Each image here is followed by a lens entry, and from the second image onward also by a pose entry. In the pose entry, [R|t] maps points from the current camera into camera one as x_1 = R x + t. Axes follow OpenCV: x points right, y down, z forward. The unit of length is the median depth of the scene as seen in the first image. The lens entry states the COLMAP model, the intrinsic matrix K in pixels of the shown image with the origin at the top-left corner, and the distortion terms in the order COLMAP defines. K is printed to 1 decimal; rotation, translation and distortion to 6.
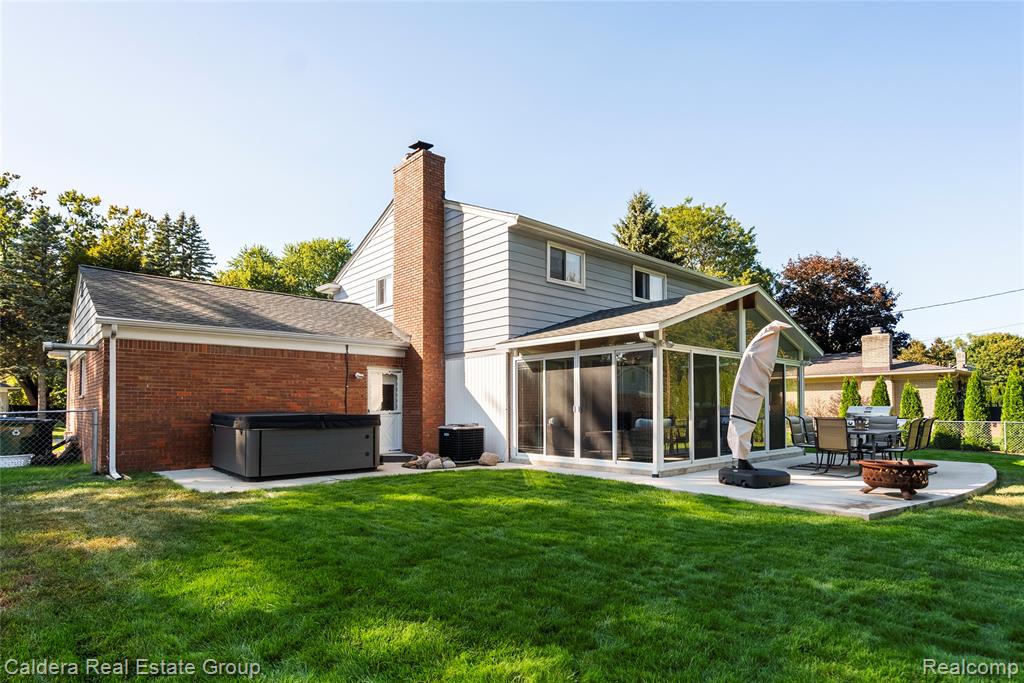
lens RADIAL K [[544.0, 0, 511.3], [0, 544.0, 394.9], [0, 0, 1]] dist [0.003492, -0.003192]
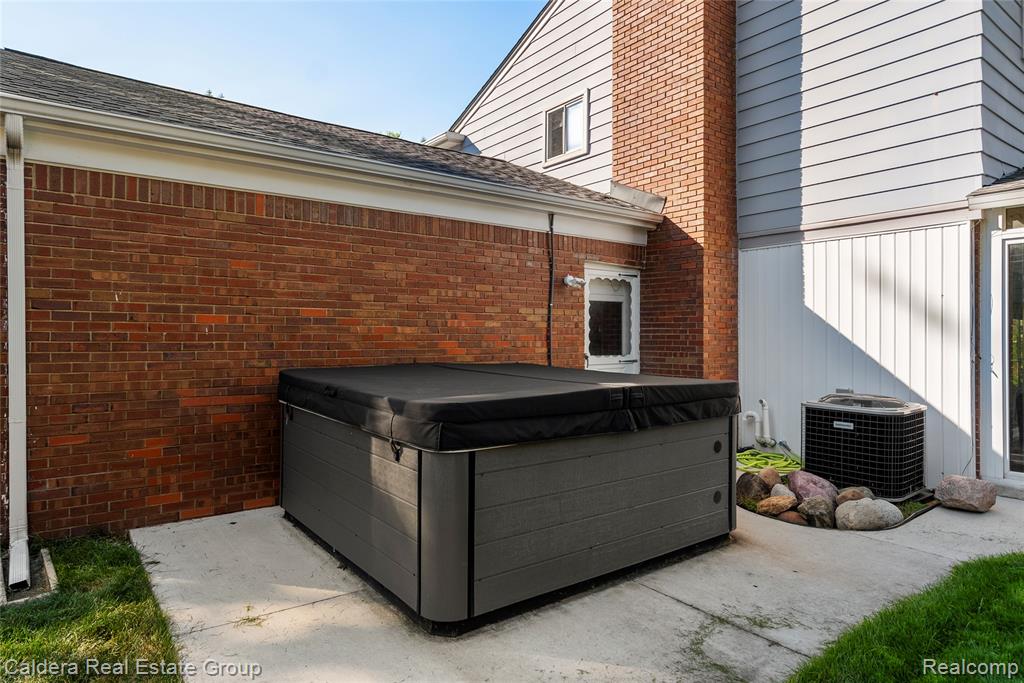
lens RADIAL K [[611.8, 0, 512.0], [0, 611.8, 338.0], [0, 0, 1]] dist [0.004123, -0.000689]
pose [[0.996127, 0.007703, -0.087592, -0.229180], [-0.005288, 0.999600, 0.027779, -0.001378], [0.087771, -0.027208, 0.995769, 0.383258]]
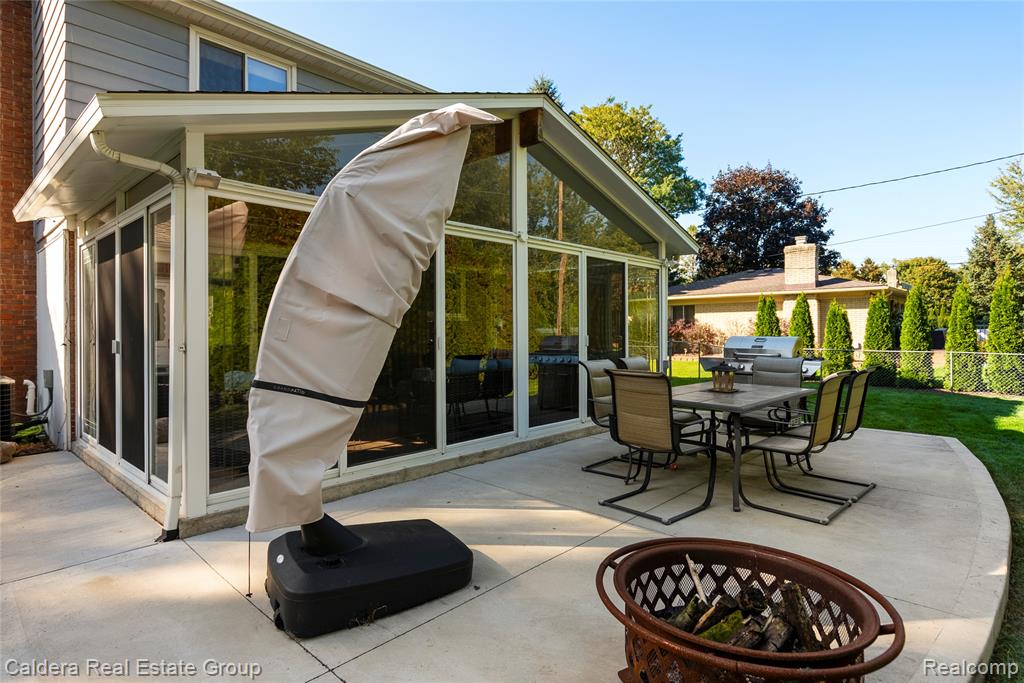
lens RADIAL K [[544.0, 0, 509.2], [0, 544.0, 334.6], [0, 0, 1]] dist [0.003492, -0.003192]
pose [[0.996316, -0.002536, 0.085721, 0.261732], [-0.000261, 0.999469, 0.032596, 0.000021], [-0.085758, -0.032499, 0.995786, 0.346105]]
